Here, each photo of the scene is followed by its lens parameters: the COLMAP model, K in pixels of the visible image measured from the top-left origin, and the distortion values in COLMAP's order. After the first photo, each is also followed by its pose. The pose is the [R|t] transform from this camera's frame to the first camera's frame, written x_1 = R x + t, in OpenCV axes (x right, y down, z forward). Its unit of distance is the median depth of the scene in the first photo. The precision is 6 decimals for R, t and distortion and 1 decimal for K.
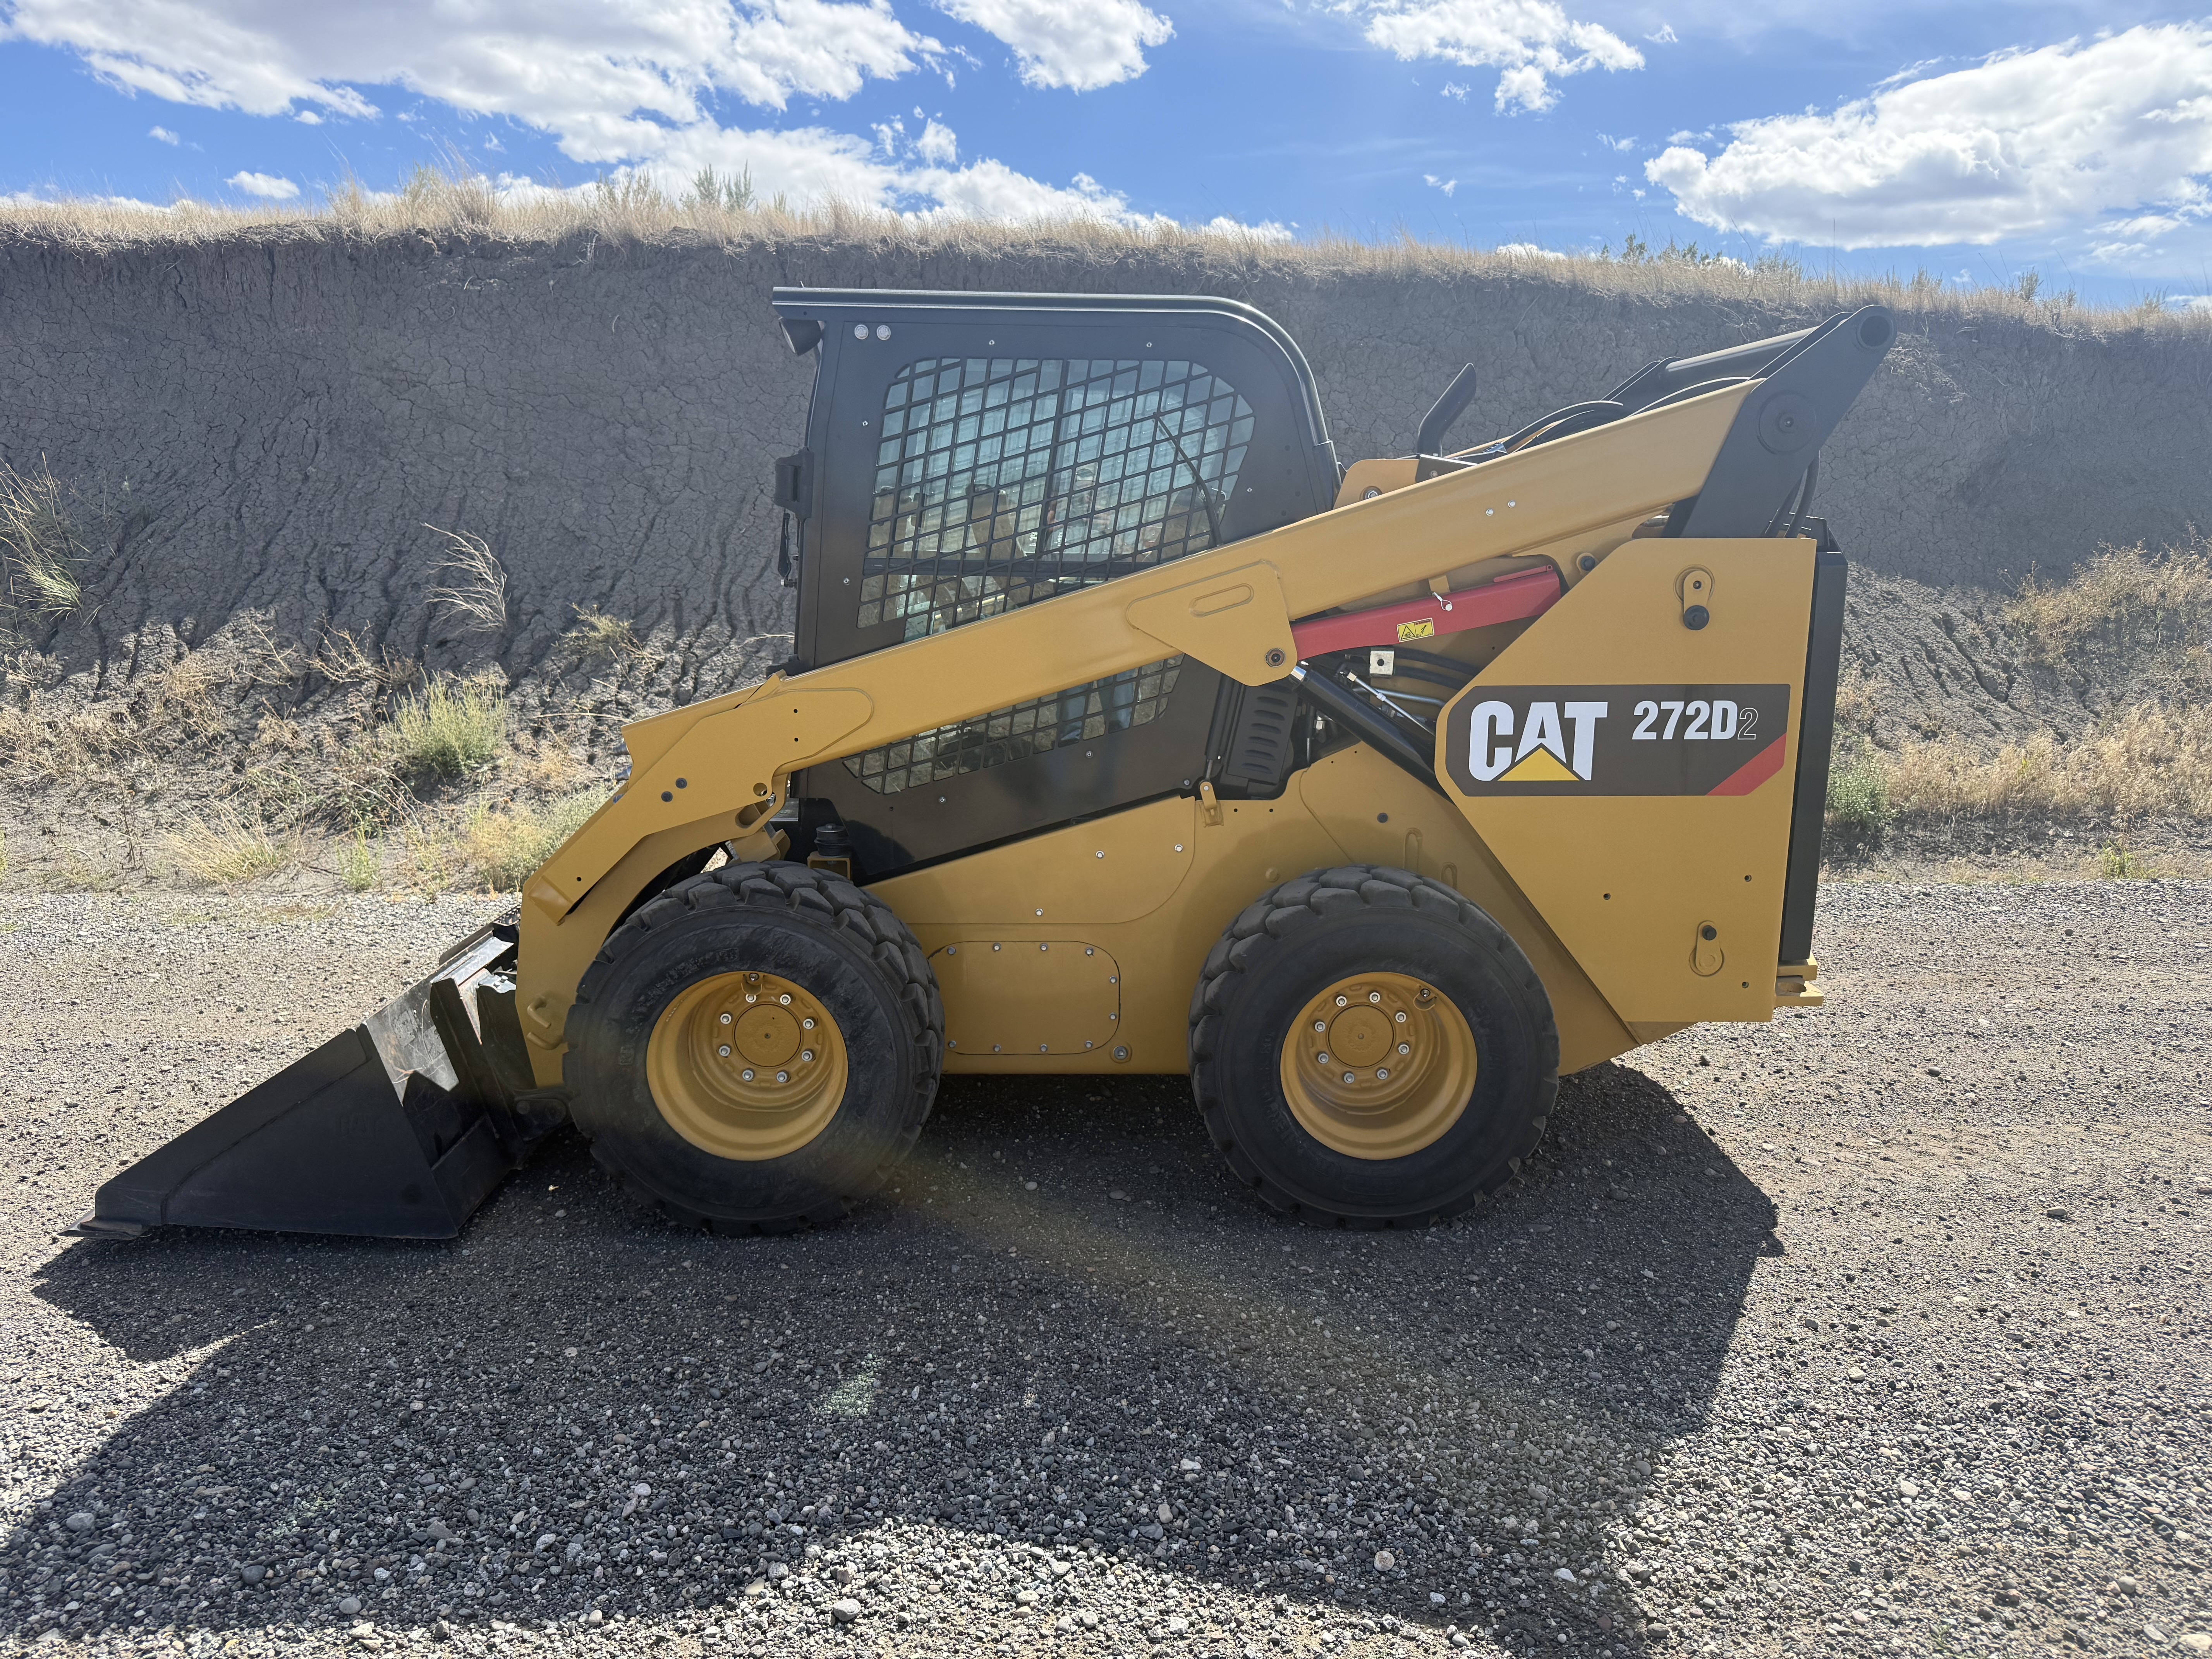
lens RADIAL K [[1576.4, 0, 1086.5], [0, 1576.4, 838.1], [0, 0, 1]] dist [0.041204, -0.044385]
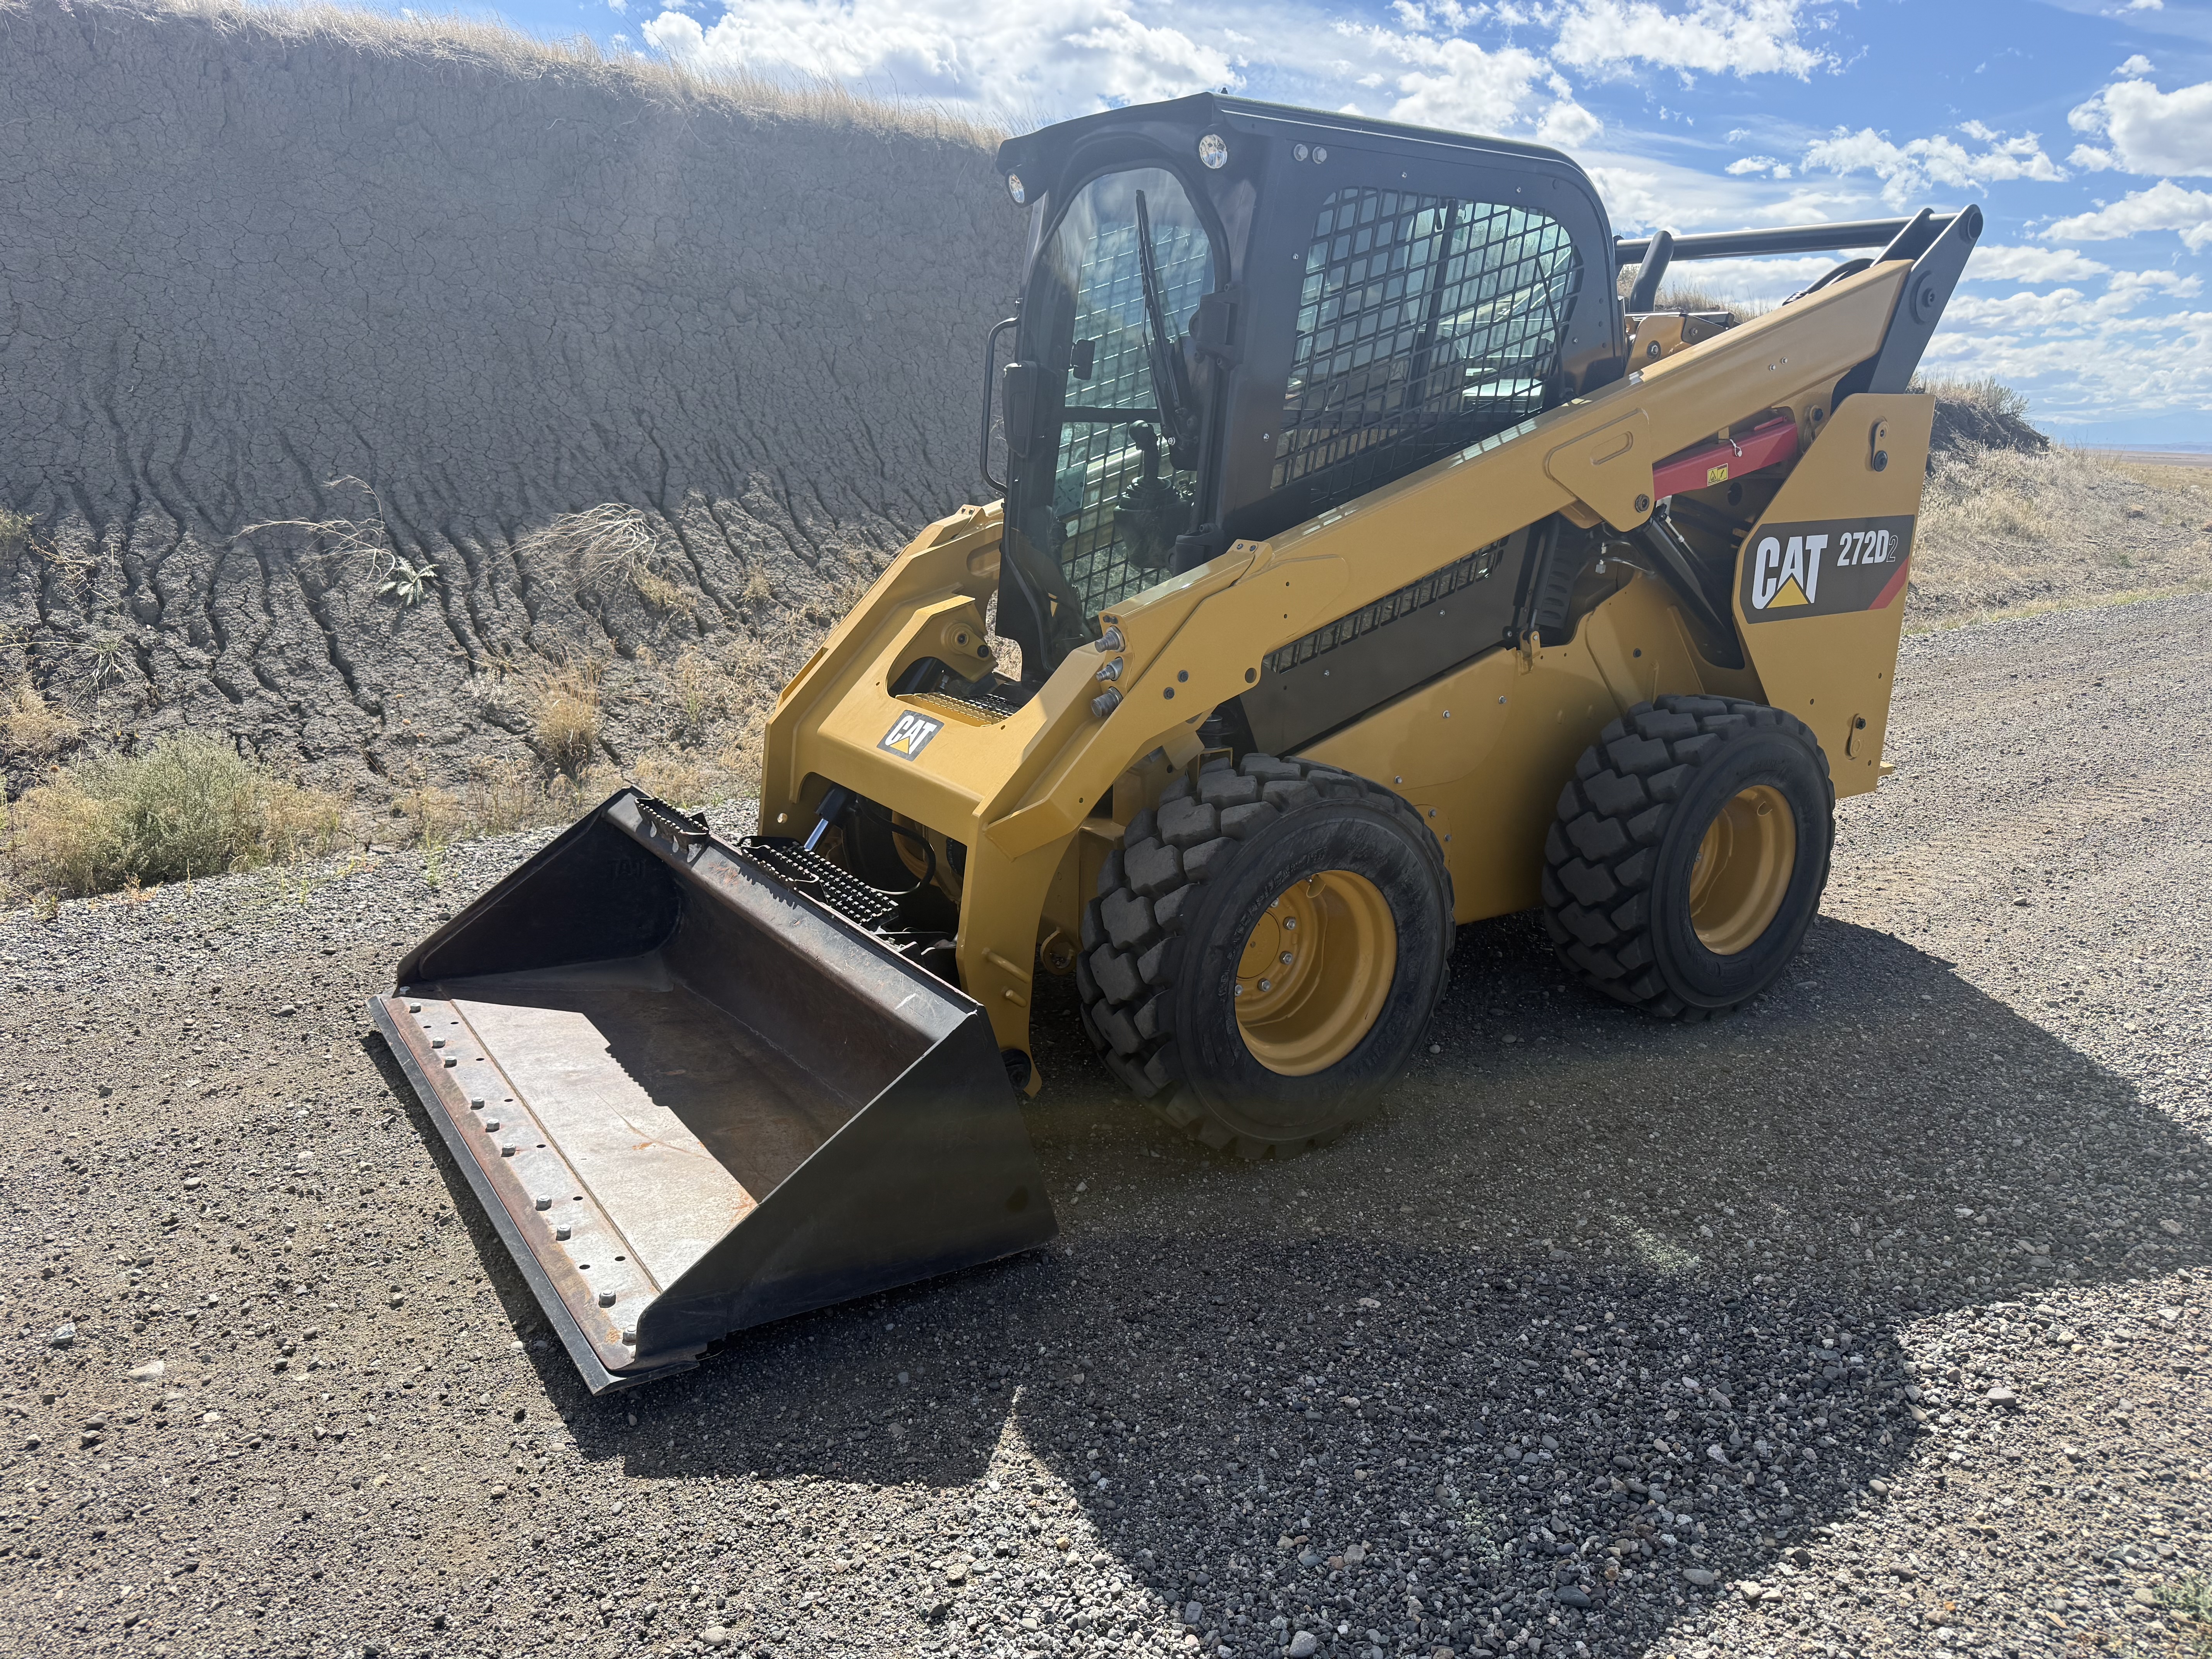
lens RADIAL K [[1613.2, 0, 1106.0], [0, 1613.2, 829.5], [0, 0, 1]] dist [-0.005569, -0.005503]
pose [[0.832537, -0.136579, 0.536869, -0.781726], [0.100855, 0.990304, 0.095533, -0.037407], [-0.544711, -0.025389, 0.838239, 0.284635]]
